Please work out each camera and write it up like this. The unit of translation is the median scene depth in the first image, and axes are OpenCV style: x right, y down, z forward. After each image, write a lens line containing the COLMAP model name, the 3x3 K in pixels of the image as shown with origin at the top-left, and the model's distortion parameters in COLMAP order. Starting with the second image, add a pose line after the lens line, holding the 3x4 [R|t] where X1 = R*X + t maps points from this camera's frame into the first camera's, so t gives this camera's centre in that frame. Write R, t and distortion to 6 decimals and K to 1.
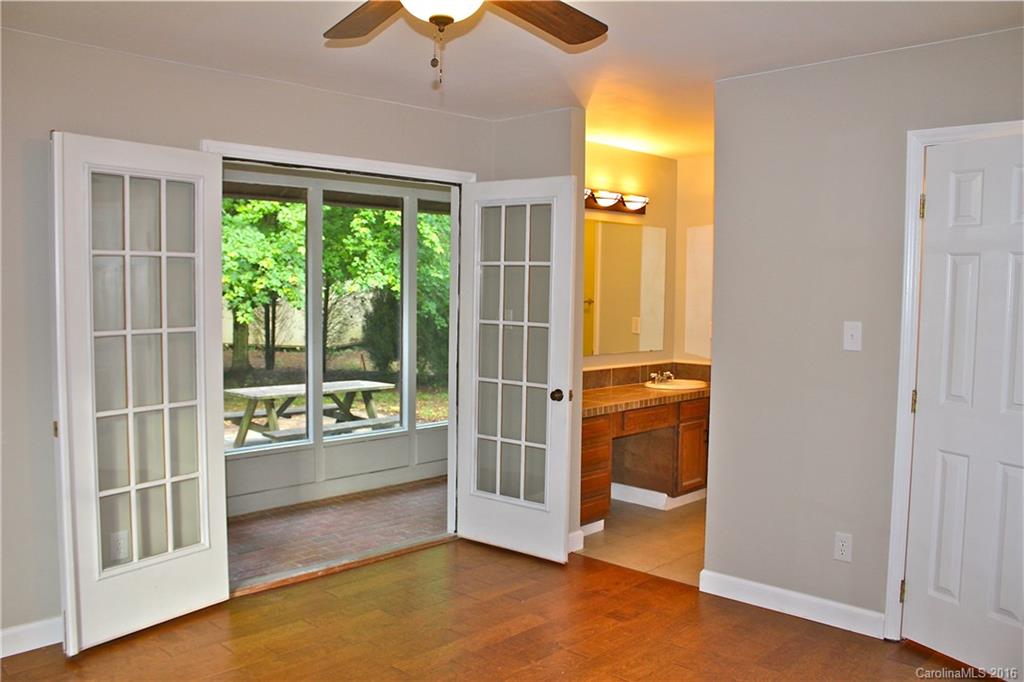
lens RADIAL K [[828.6, 0, 512.0], [0, 828.6, 341.0], [0, 0, 1]] dist [-0.122474, 0.018022]
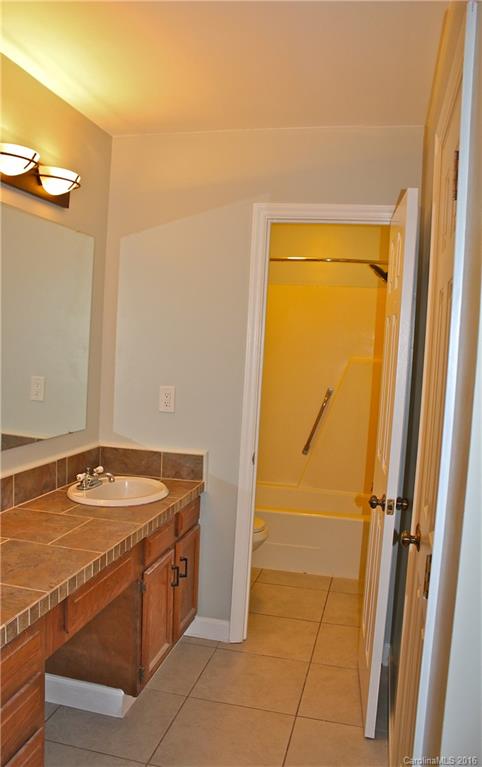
lens RADIAL K [[604.6, 0, 241.0], [0, 604.6, 383.5], [0, 0, 1]] dist [-0.093659, -0.000364]
pose [[0.841056, -0.005550, 0.540920, 0.034012], [-0.001829, 0.999912, 0.013104, -0.033239], [-0.540945, -0.012011, 0.840972, 0.578751]]
